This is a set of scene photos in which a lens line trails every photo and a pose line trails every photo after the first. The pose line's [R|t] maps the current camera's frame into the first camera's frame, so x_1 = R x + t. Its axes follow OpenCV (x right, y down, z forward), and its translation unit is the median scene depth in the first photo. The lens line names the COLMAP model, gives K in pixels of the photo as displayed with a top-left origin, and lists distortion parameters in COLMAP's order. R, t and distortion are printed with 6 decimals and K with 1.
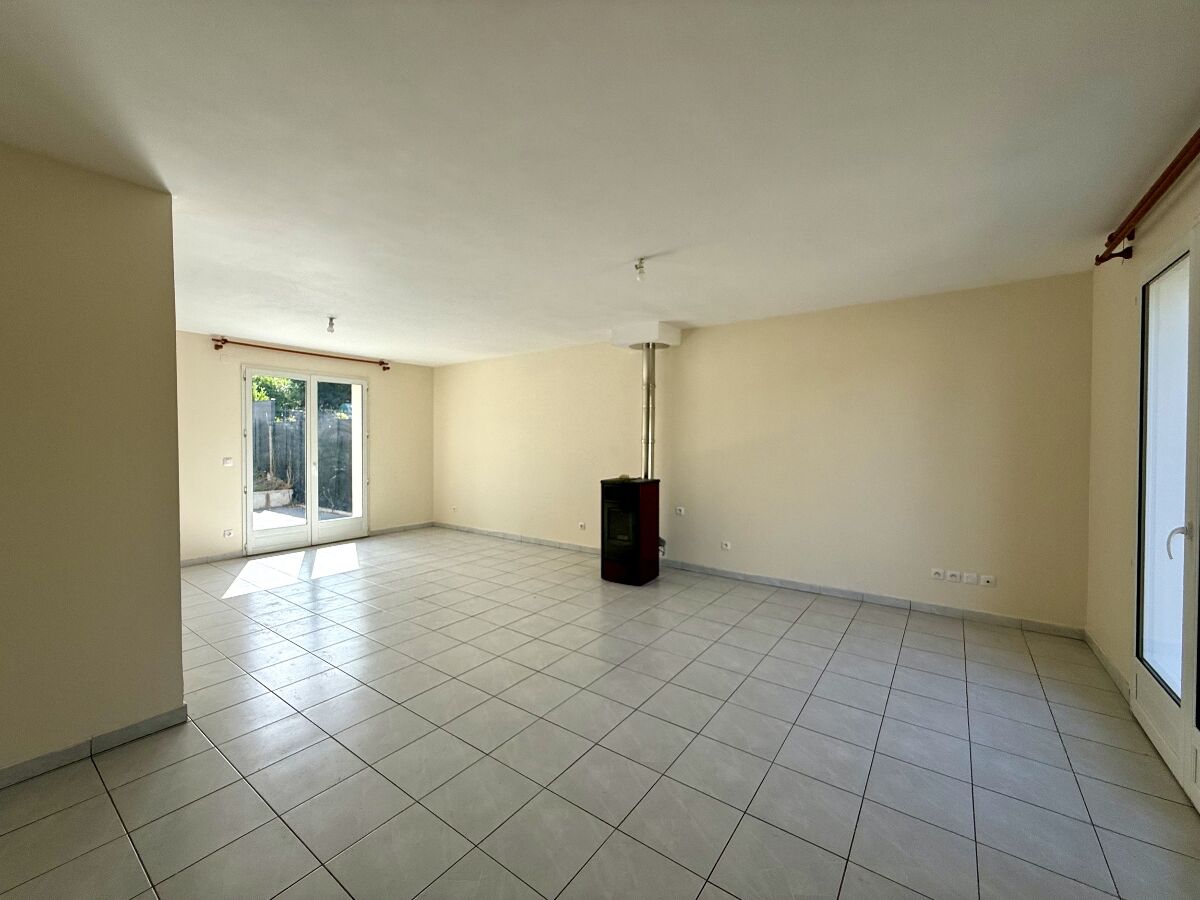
lens RADIAL K [[490.0, 0, 558.3], [0, 490.0, 450.8], [0, 0, 1]] dist [0.000517, -0.000101]
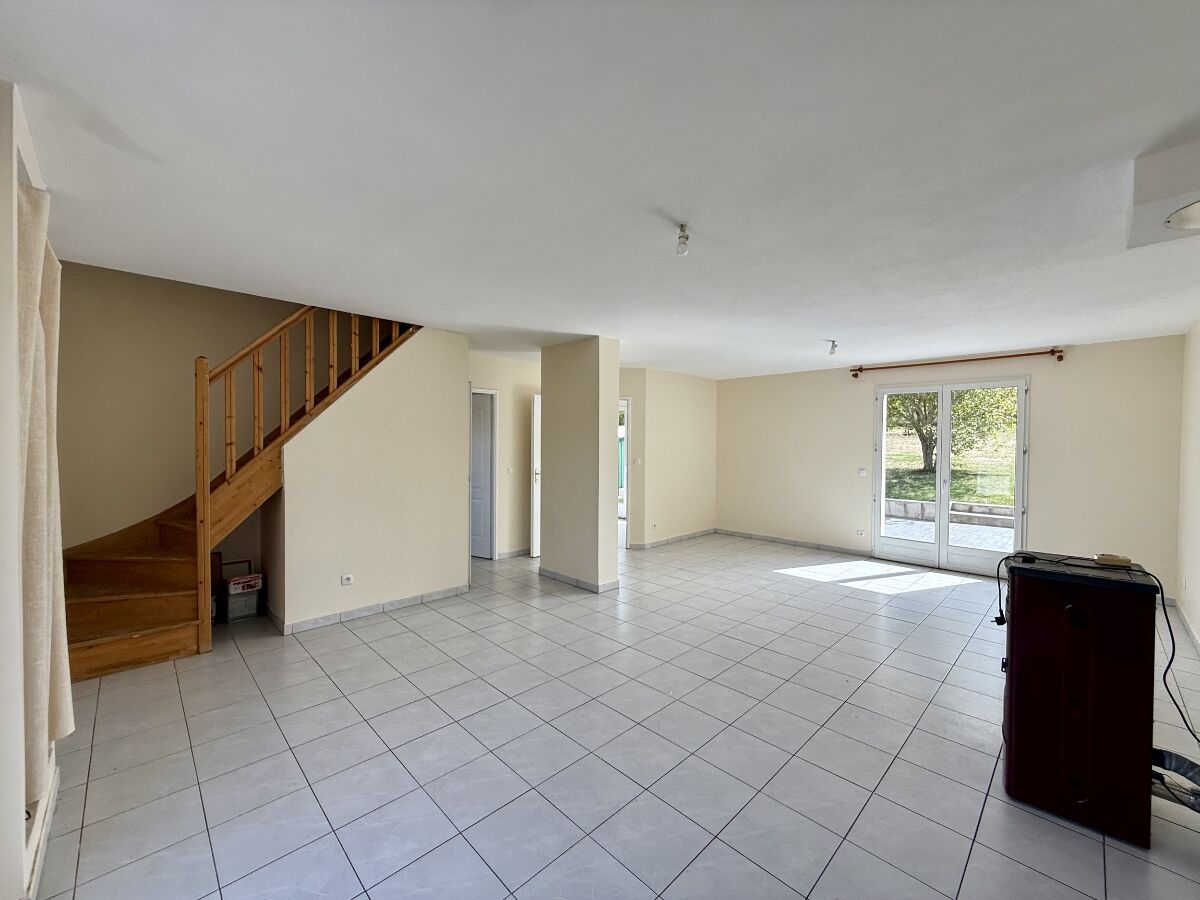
lens RADIAL K [[484.5, 0, 639.9], [0, 484.5, 450.5], [0, 0, 1]] dist [-0.000583, -0.000078]
pose [[-0.076787, 0.013661, -0.996954, 0.525613], [-0.030744, 0.999398, 0.016063, -0.031485], [0.996573, 0.031884, -0.076320, 0.570176]]
